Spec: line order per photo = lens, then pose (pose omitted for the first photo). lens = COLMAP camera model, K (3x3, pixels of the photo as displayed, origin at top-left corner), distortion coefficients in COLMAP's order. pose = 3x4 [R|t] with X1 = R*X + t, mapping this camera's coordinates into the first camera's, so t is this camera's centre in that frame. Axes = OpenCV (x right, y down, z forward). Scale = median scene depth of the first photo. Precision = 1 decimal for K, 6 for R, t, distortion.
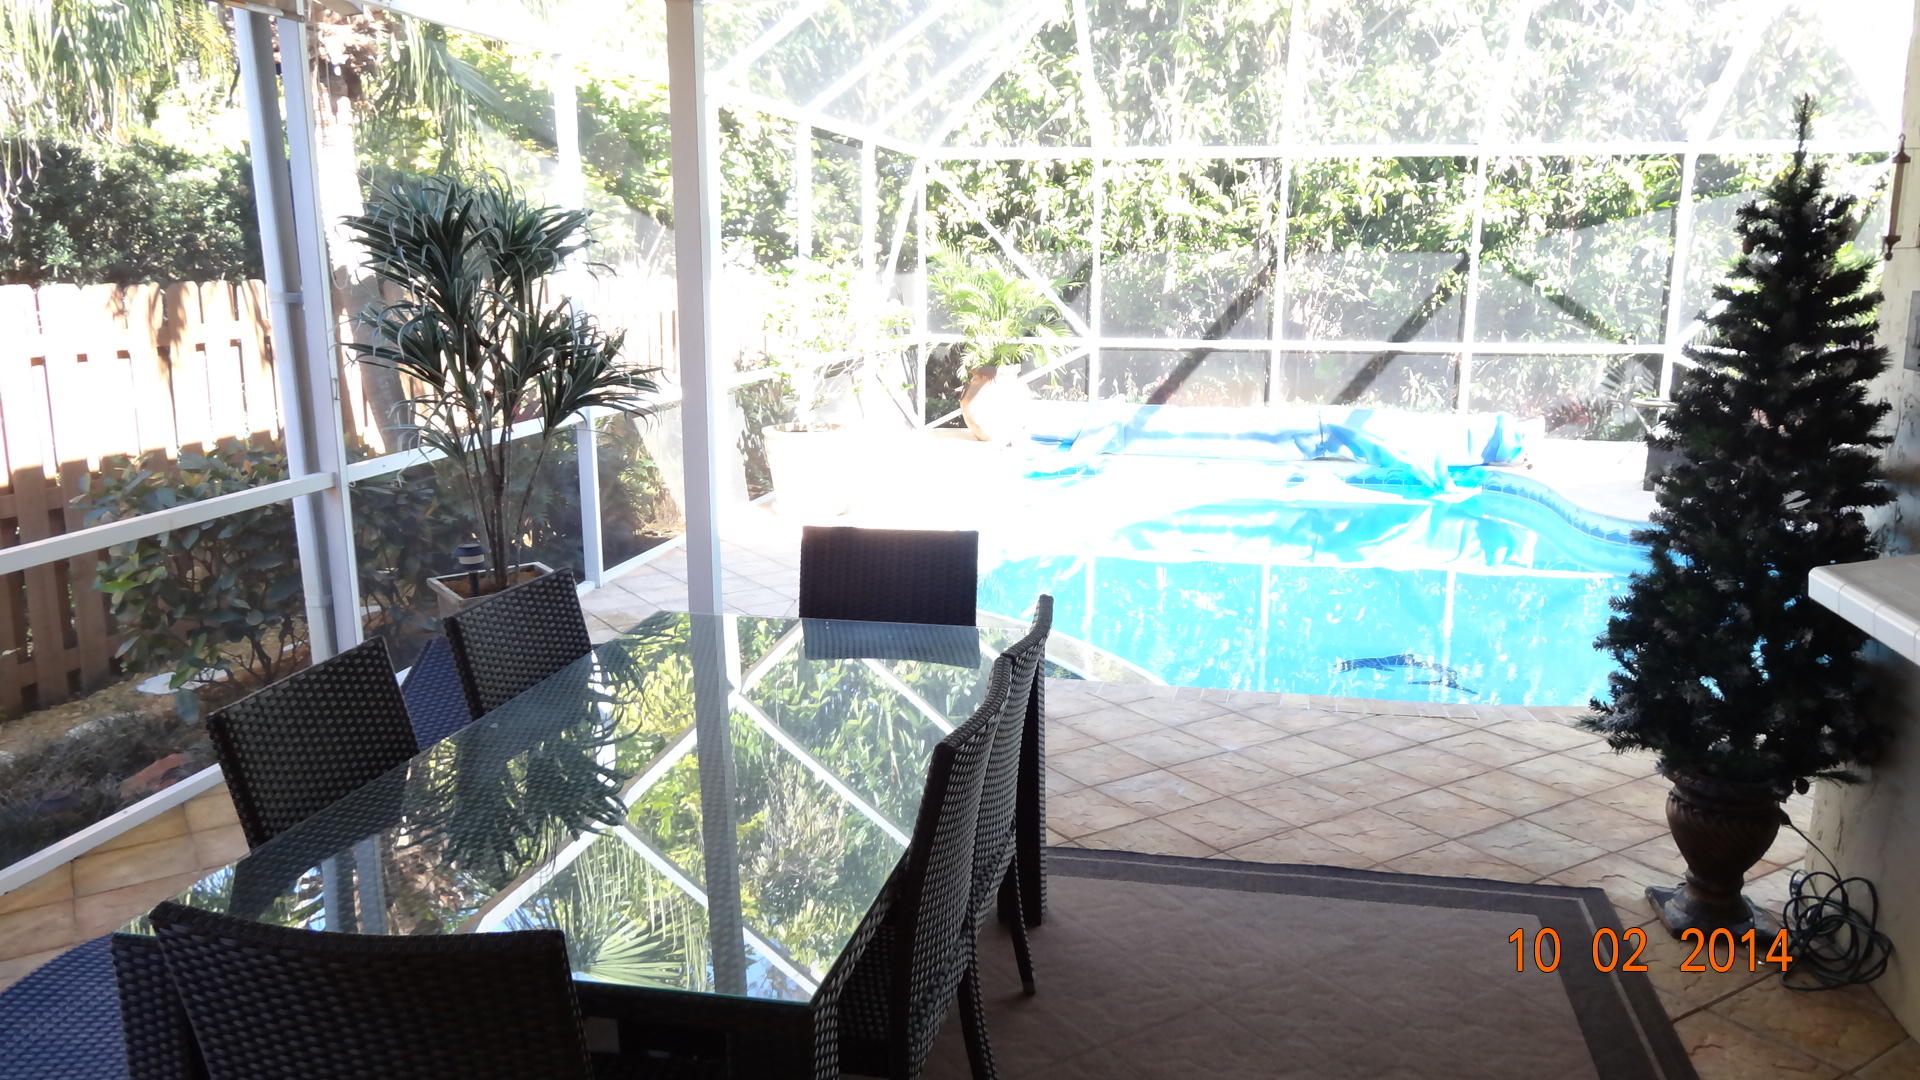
lens RADIAL K [[1408.4, 0, 960.0], [0, 1408.4, 540.0], [0, 0, 1]] dist [0.003770, -0.002297]
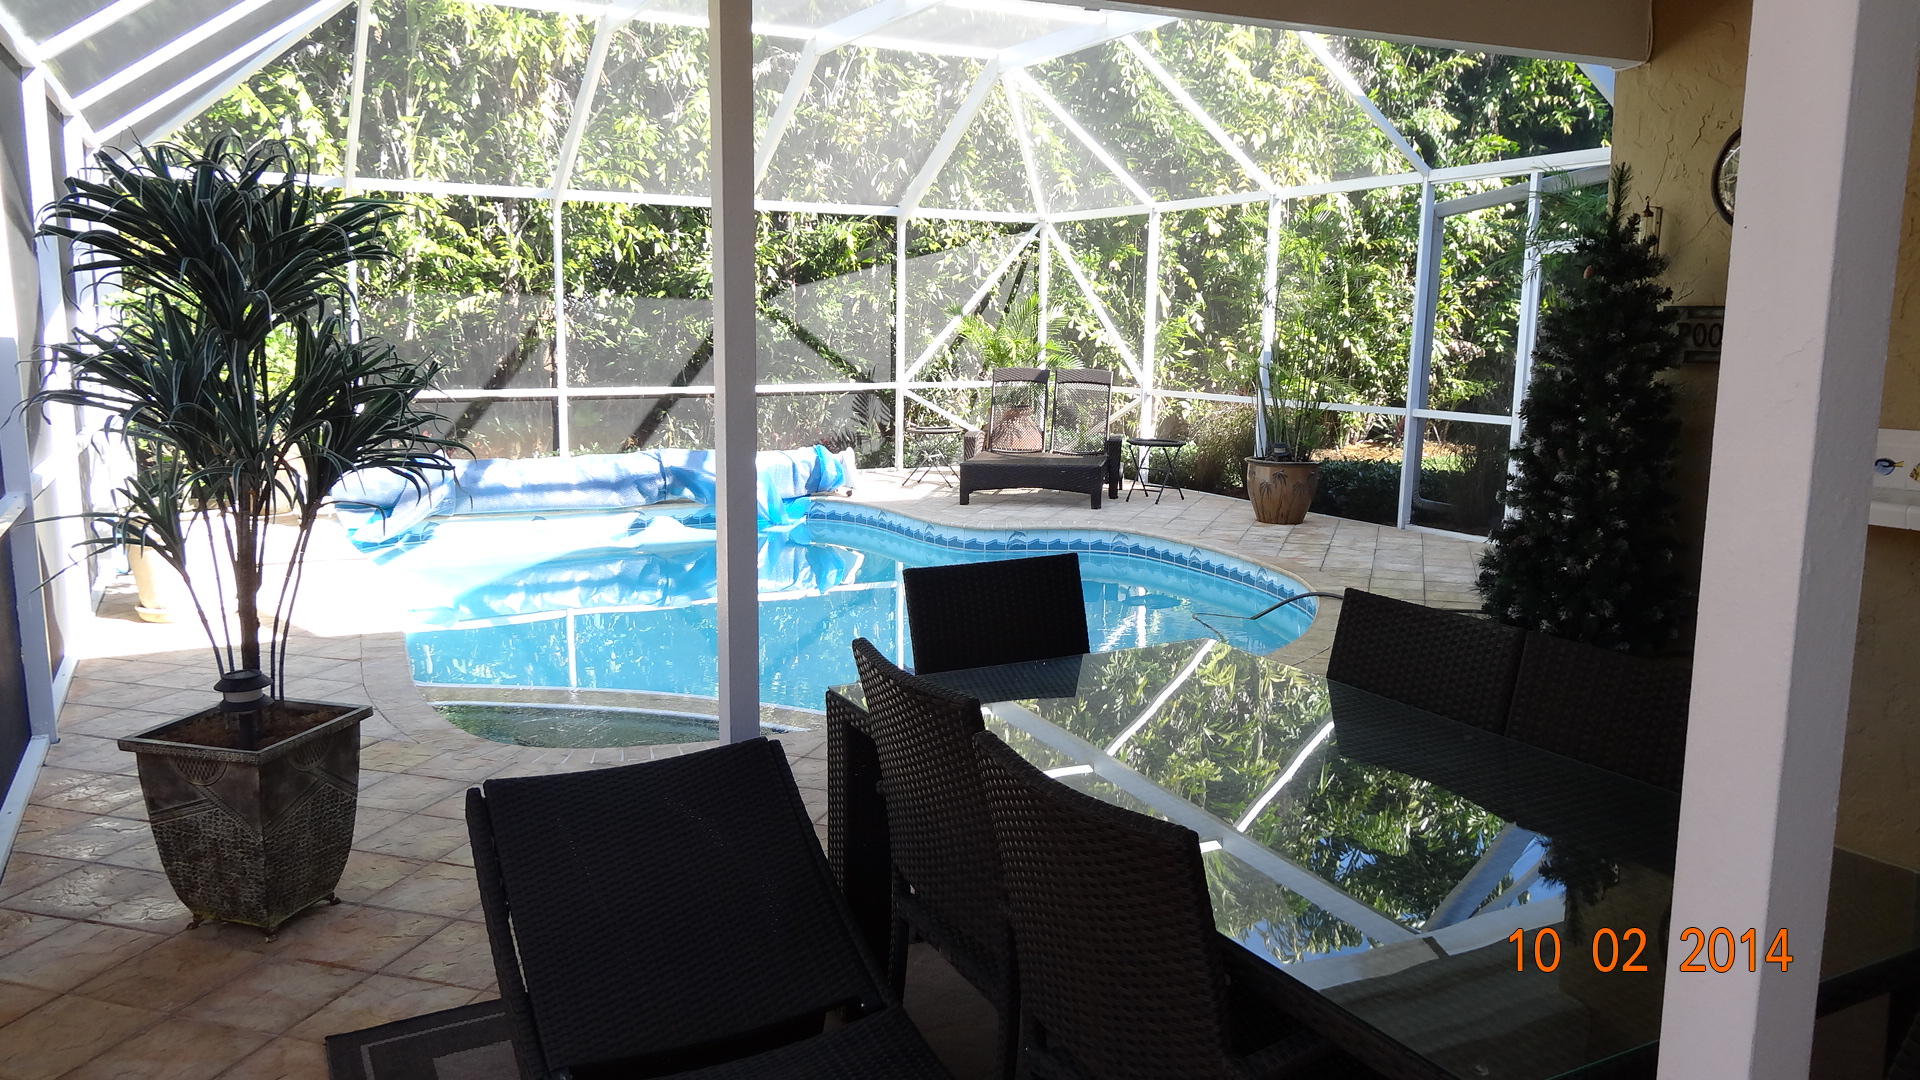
lens RADIAL K [[1408.4, 0, 960.0], [0, 1408.4, 540.0], [0, 0, 1]] dist [0.003770, -0.002297]
pose [[0.765801, -0.096450, 0.635804, -0.187655], [0.121484, 0.992584, 0.004249, -0.008510], [-0.631499, 0.073986, 0.771839, 0.087167]]
